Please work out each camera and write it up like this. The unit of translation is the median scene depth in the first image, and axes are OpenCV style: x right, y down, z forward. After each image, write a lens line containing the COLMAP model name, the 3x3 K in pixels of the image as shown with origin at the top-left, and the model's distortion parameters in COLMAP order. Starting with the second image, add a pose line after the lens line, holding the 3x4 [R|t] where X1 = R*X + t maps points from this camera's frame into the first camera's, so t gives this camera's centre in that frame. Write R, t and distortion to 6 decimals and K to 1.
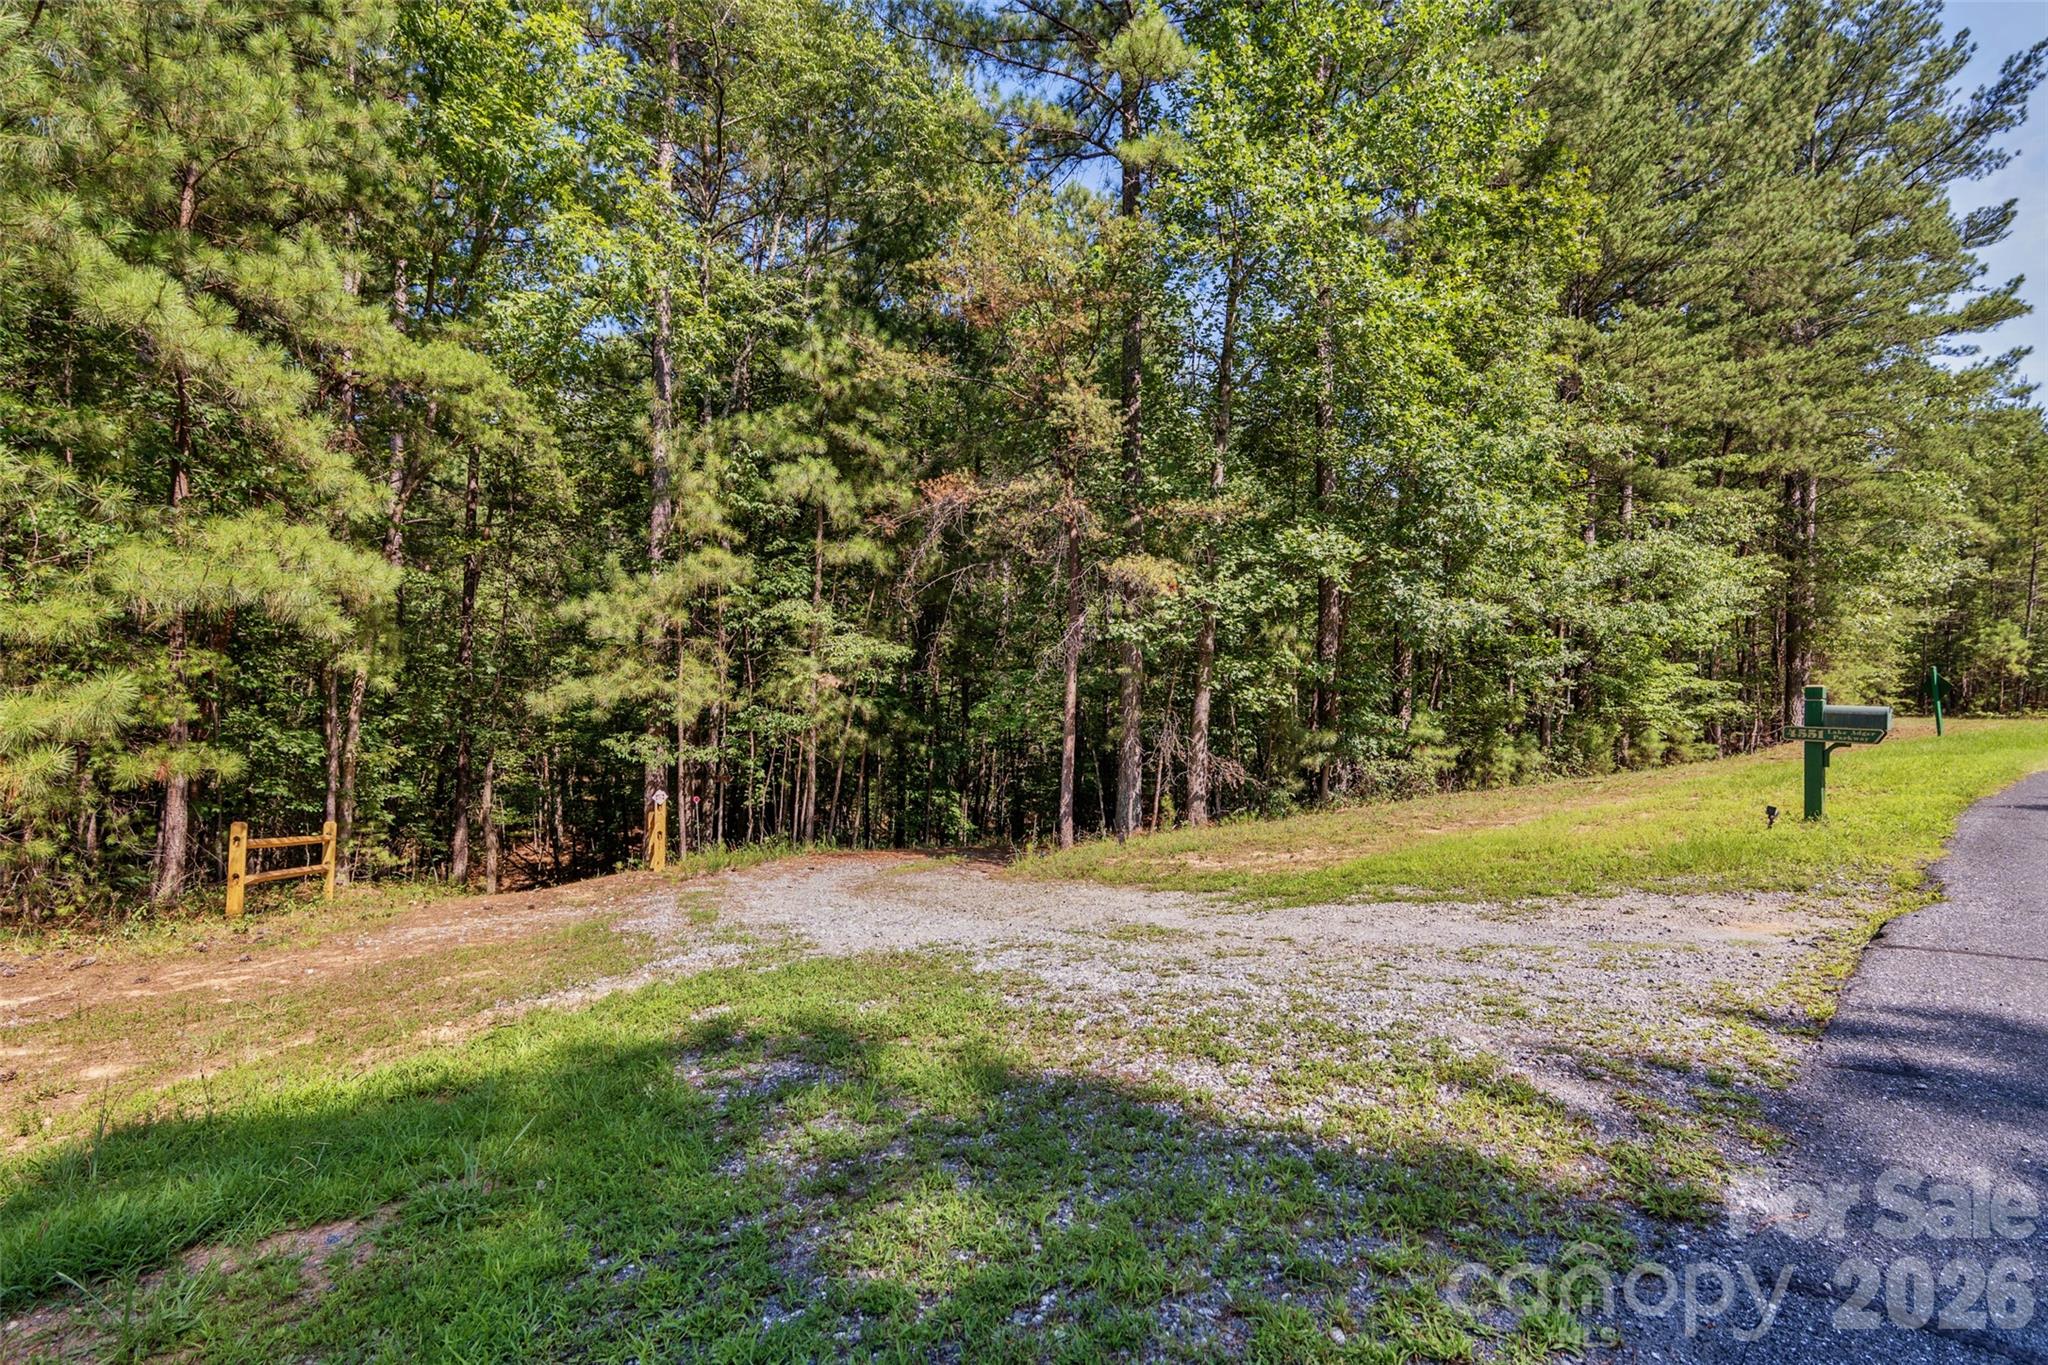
lens RADIAL K [[956.4, 0, 1024.7], [0, 956.4, 690.0], [0, 0, 1]] dist [-0.003758, 0.000191]
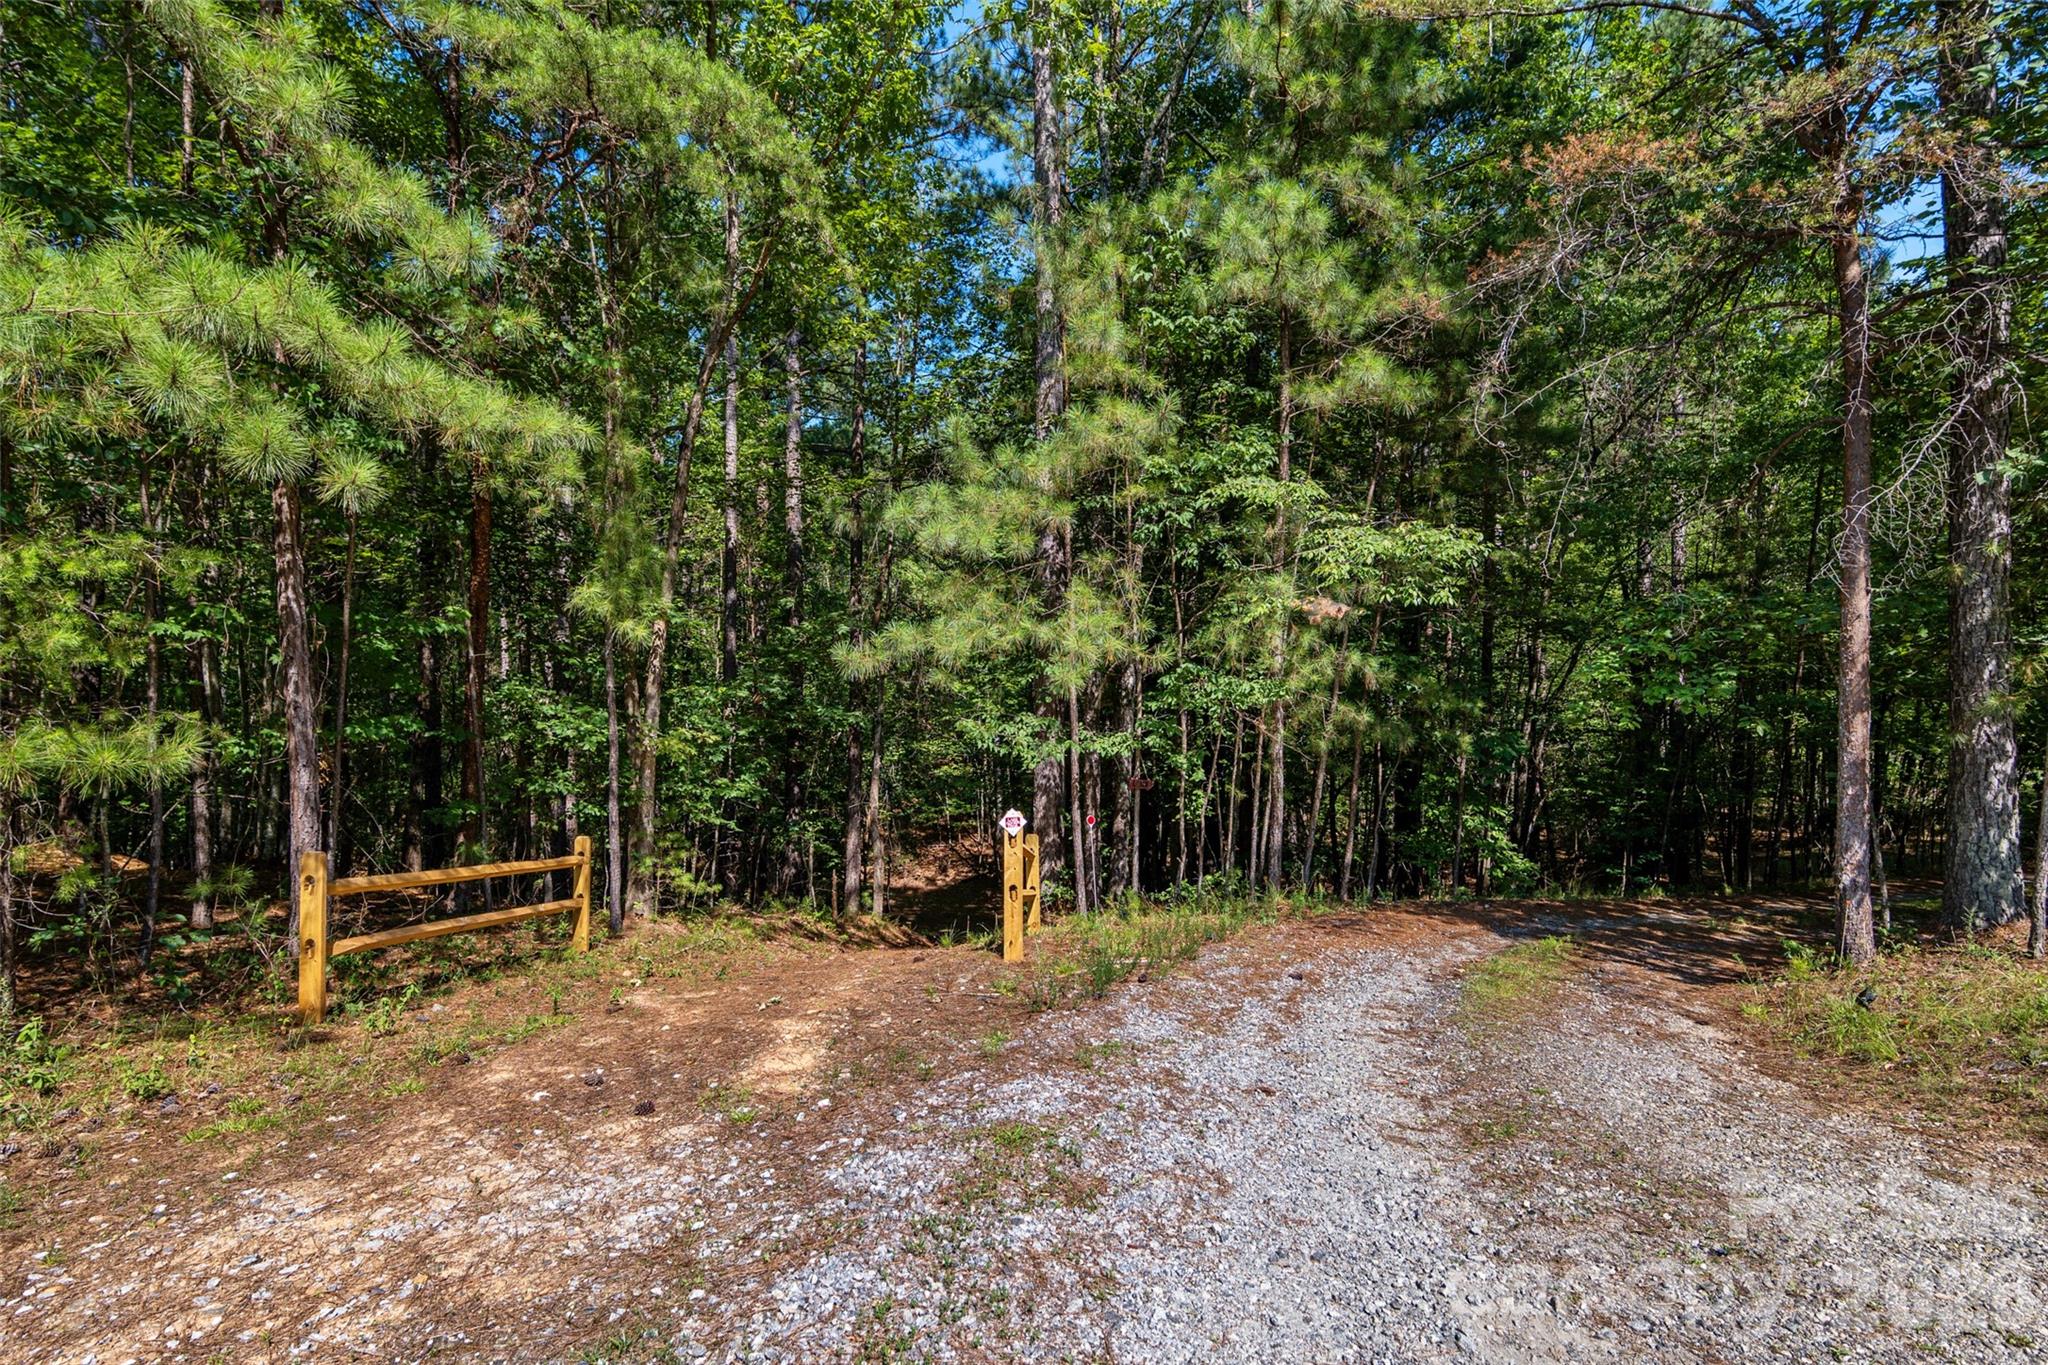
lens RADIAL K [[956.4, 0, 1026.7], [0, 956.4, 687.3], [0, 0, 1]] dist [-0.003758, 0.000191]
pose [[0.901794, -0.015748, -0.431879, -0.114479], [0.016995, 0.999855, -0.000973, 0.029651], [0.431832, -0.006463, 0.901931, 0.417495]]
